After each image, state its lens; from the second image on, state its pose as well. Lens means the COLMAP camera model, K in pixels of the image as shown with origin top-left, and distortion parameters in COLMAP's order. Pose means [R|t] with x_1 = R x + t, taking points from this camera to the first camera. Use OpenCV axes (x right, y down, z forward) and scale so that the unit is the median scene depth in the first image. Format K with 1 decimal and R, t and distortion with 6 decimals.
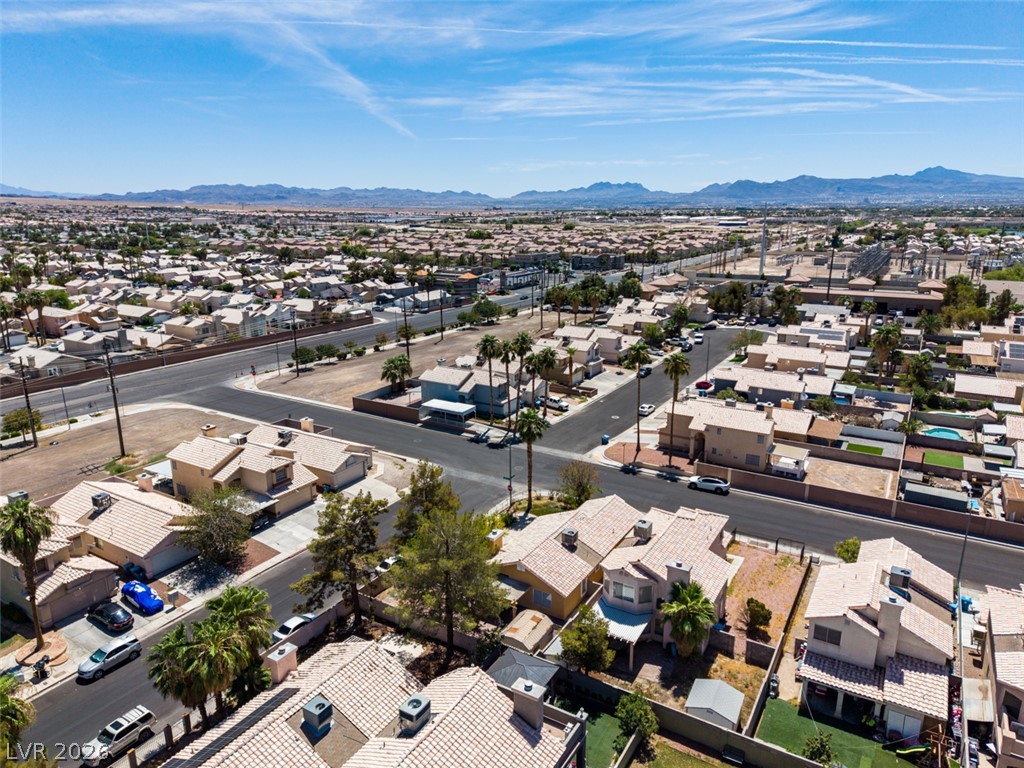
lens RADIAL K [[682.8, 0, 510.6], [0, 682.8, 389.7], [0, 0, 1]] dist [0.036817, -0.035001]
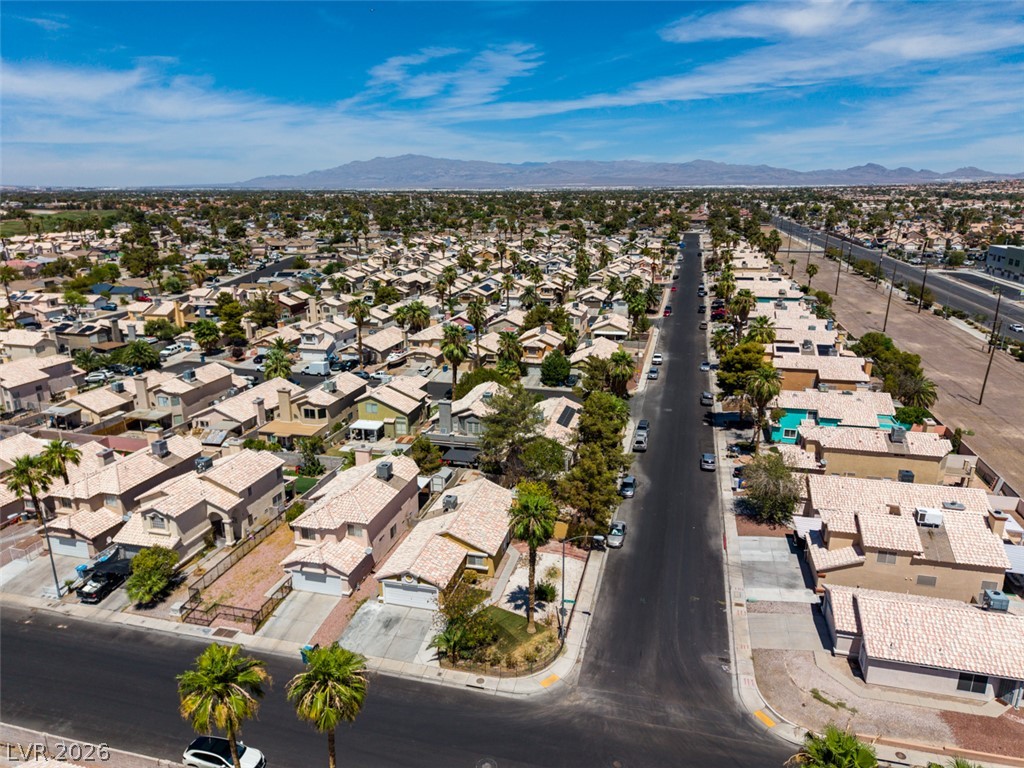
lens RADIAL K [[682.8, 0, 513.4], [0, 682.8, 387.8], [0, 0, 1]] dist [0.036817, -0.035001]
pose [[-0.956517, 0.090141, -0.277399, 0.152098], [-0.067074, 0.857582, 0.509955, -0.276297], [0.283860, 0.506387, -0.814246, 1.005886]]
